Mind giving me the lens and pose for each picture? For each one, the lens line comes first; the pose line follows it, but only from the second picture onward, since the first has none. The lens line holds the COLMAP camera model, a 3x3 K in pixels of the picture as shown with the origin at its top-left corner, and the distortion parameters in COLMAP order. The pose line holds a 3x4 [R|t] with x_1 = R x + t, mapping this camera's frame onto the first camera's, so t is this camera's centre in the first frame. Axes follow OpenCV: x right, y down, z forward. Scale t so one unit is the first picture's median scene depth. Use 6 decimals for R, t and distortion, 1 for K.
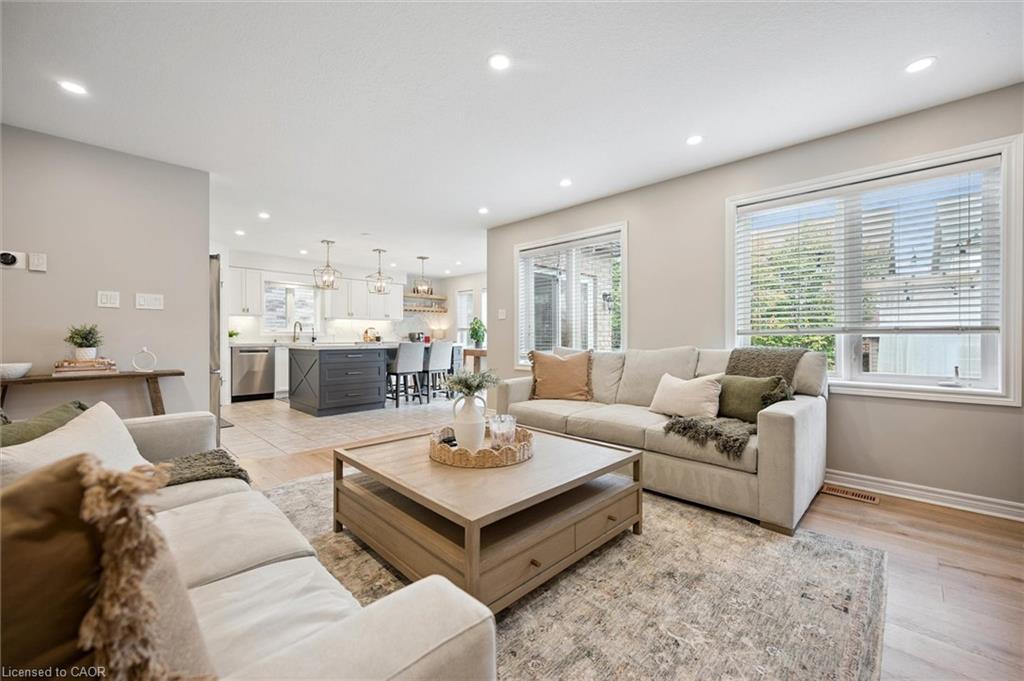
lens RADIAL K [[402.0, 0, 513.5], [0, 402.0, 337.6], [0, 0, 1]] dist [-0.003158, -0.000656]
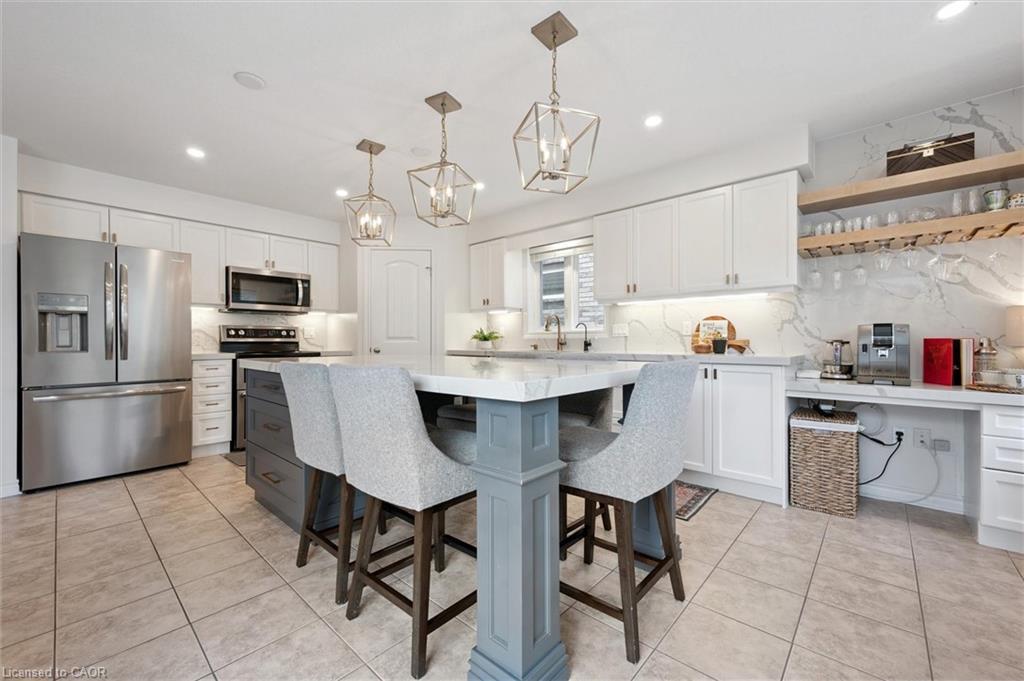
lens RADIAL K [[402.0, 0, 512.8], [0, 402.0, 341.3], [0, 0, 1]] dist [-0.003158, -0.000656]
pose [[0.037845, 0.002160, -0.999281, 0.022432], [0.001320, 0.999997, 0.002211, -0.002236], [0.999283, -0.001403, 0.037842, 0.880381]]
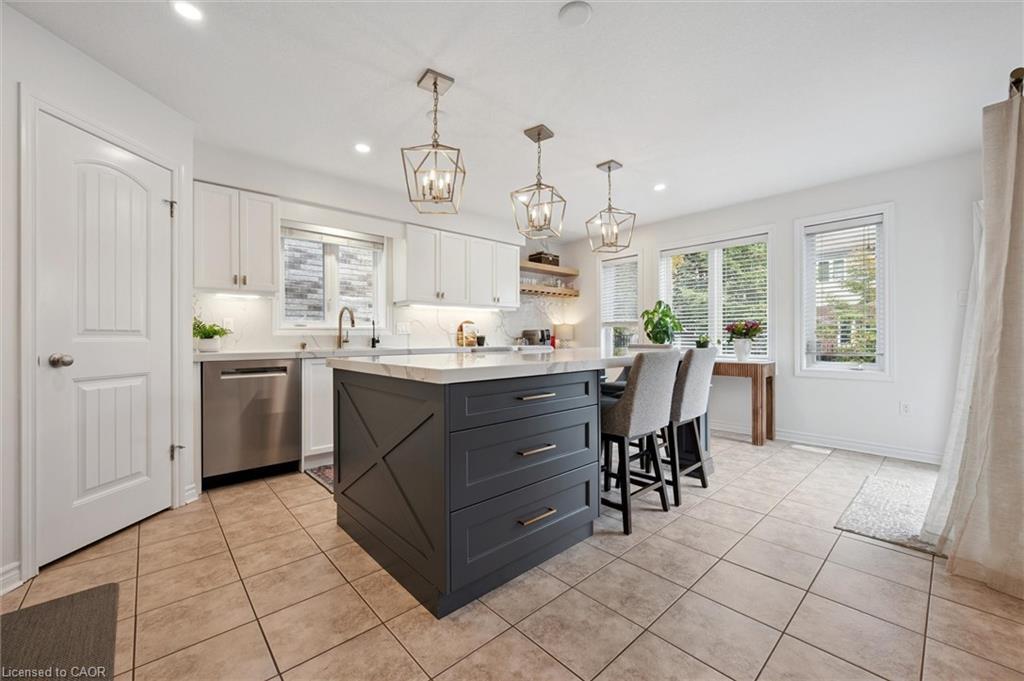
lens RADIAL K [[402.0, 0, 513.6], [0, 402.0, 337.8], [0, 0, 1]] dist [-0.003158, -0.000656]
pose [[0.997776, -0.005072, -0.066461, -0.280016], [0.005040, 0.999987, -0.000655, -0.000427], [0.066463, 0.000319, 0.997789, 0.485914]]
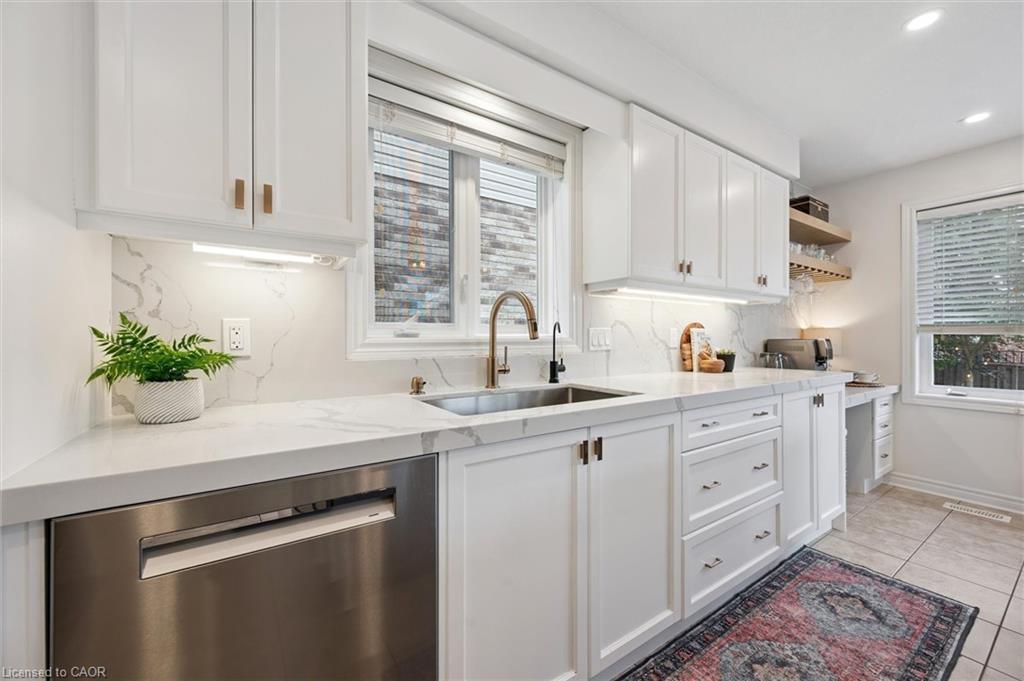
lens RADIAL K [[402.0, 0, 511.8], [0, 402.0, 340.6], [0, 0, 1]] dist [-0.003158, -0.000656]
pose [[0.976840, 0.000173, -0.213970, -0.469875], [0.000812, 0.999989, 0.004514, -0.014568], [0.213969, -0.004583, 0.976830, 0.757555]]
